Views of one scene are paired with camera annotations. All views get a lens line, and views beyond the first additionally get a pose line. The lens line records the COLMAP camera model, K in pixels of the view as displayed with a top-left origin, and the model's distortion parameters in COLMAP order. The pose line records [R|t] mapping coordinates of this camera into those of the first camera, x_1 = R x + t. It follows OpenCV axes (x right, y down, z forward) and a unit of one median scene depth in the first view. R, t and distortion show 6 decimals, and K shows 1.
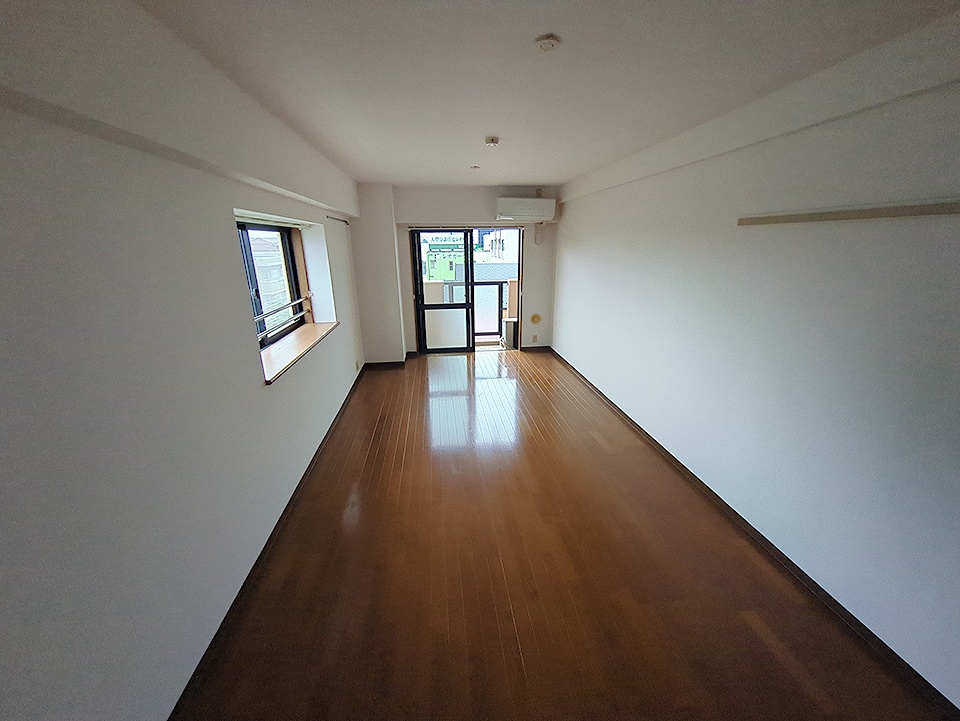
lens RADIAL K [[374.2, 0, 480.7], [0, 374.2, 362.5], [0, 0, 1]] dist [0.000218, 0.000009]
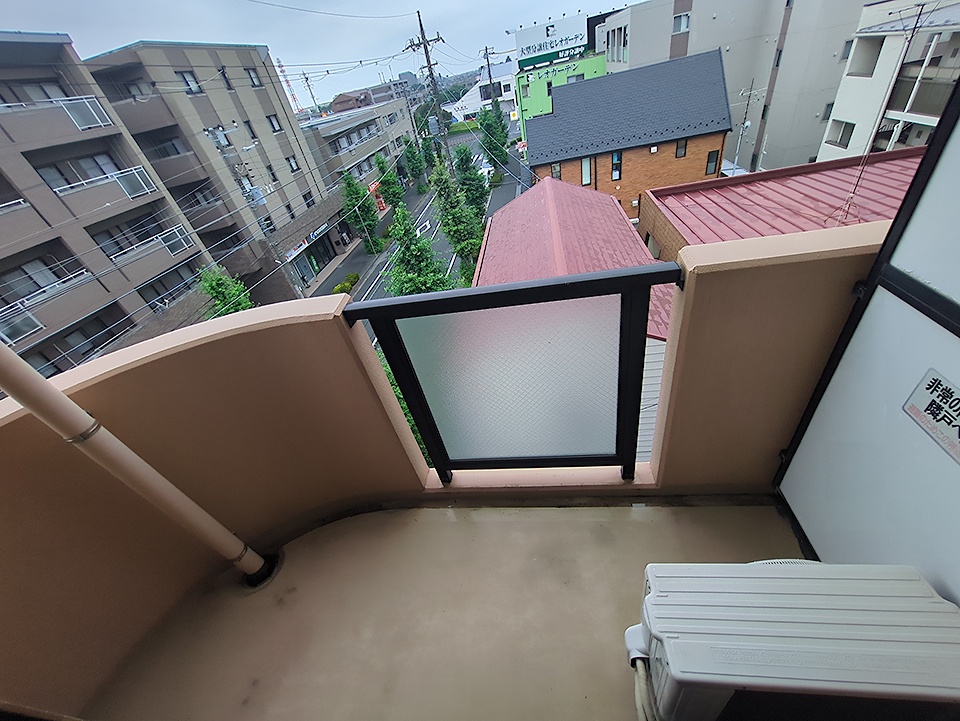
lens RADIAL K [[374.2, 0, 480.0], [0, 374.2, 358.4], [0, 0, 1]] dist [0.000218, 0.000009]
pose [[0.956968, -0.000783, -0.290194, 0.004483], [0.105854, 0.932037, 0.346558, -0.030160], [0.270200, -0.362363, 0.892012, 0.101523]]
